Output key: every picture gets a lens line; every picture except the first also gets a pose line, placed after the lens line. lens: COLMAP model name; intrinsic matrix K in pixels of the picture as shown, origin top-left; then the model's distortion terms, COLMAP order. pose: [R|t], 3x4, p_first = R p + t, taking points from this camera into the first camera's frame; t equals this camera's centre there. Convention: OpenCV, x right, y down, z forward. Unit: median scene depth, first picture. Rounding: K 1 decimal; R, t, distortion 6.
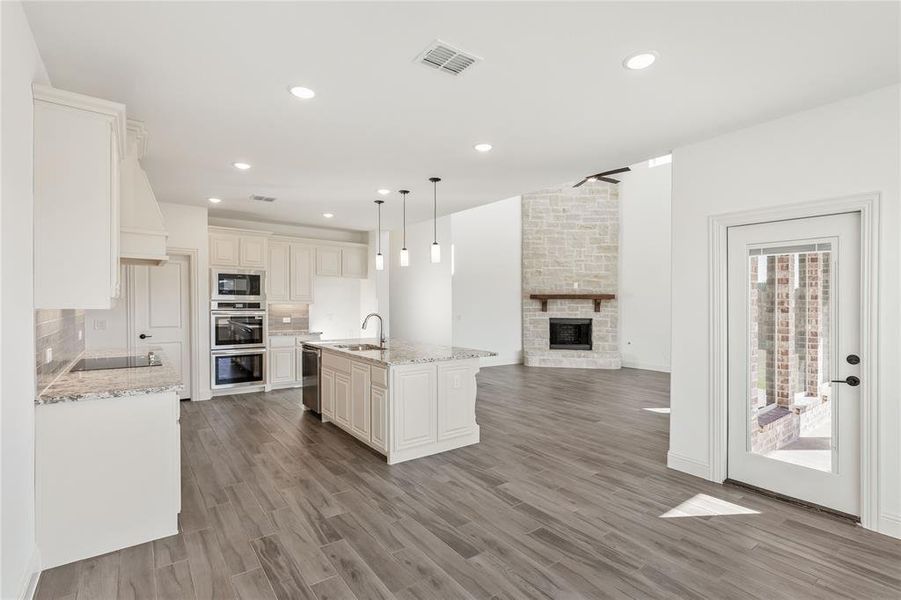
lens RADIAL K [[429.2, 0, 455.7], [0, 429.2, 303.6], [0, 0, 1]] dist [-0.002270, -0.000153]
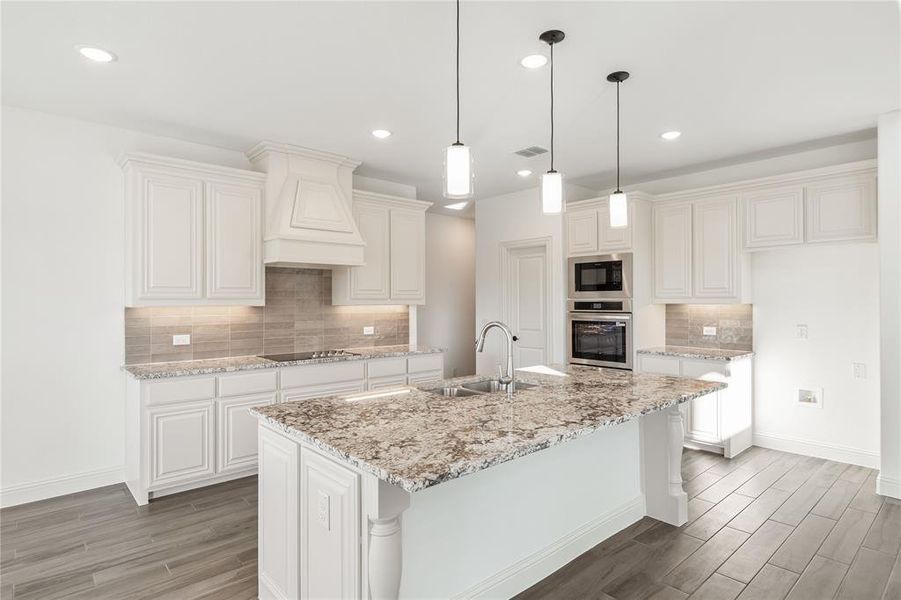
lens RADIAL K [[477.9, 0, 450.9], [0, 477.9, 299.1], [0, 0, 1]] dist [-0.005362, 0.001226]
pose [[0.067186, -0.010159, -0.997689, 0.248232], [0.000289, 0.999948, -0.010163, 0.001209], [0.997740, 0.000394, 0.067186, 0.638916]]
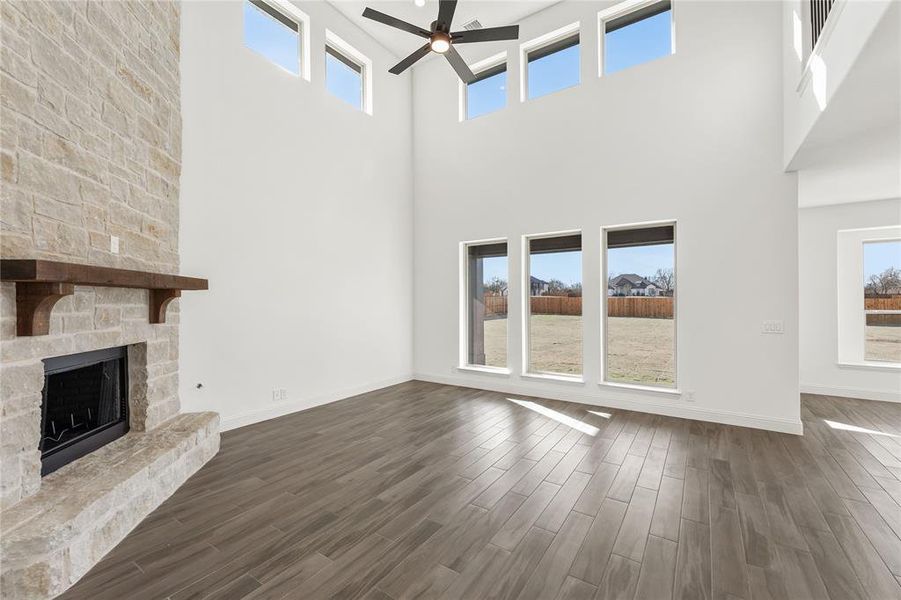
lens RADIAL K [[363.9, 0, 451.8], [0, 363.9, 300.2], [0, 0, 1]] dist [0.000796, -0.000302]
pose [[-0.321739, -0.002265, 0.946826, -0.081632], [0.003476, 0.999988, 0.003573, -0.001268], [-0.946822, 0.004440, -0.321727, 1.183043]]
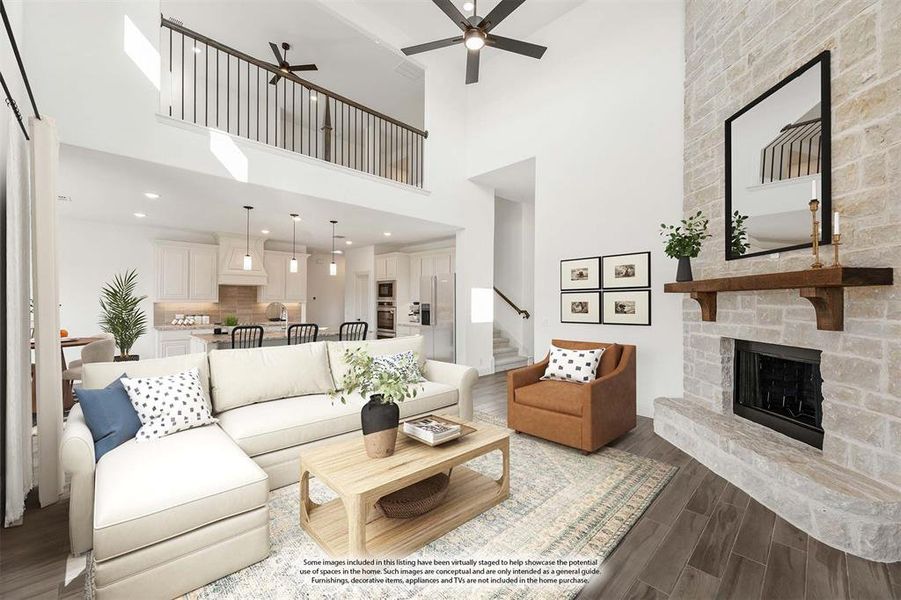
lens RADIAL K [[363.9, 0, 455.7], [0, 363.9, 304.6], [0, 0, 1]] dist [0.000796, -0.000302]
pose [[0.131404, -0.000713, -0.991329, 0.754032], [-0.008604, 0.999961, -0.001860, 0.006493], [0.991292, 0.008774, 0.131393, 0.976726]]
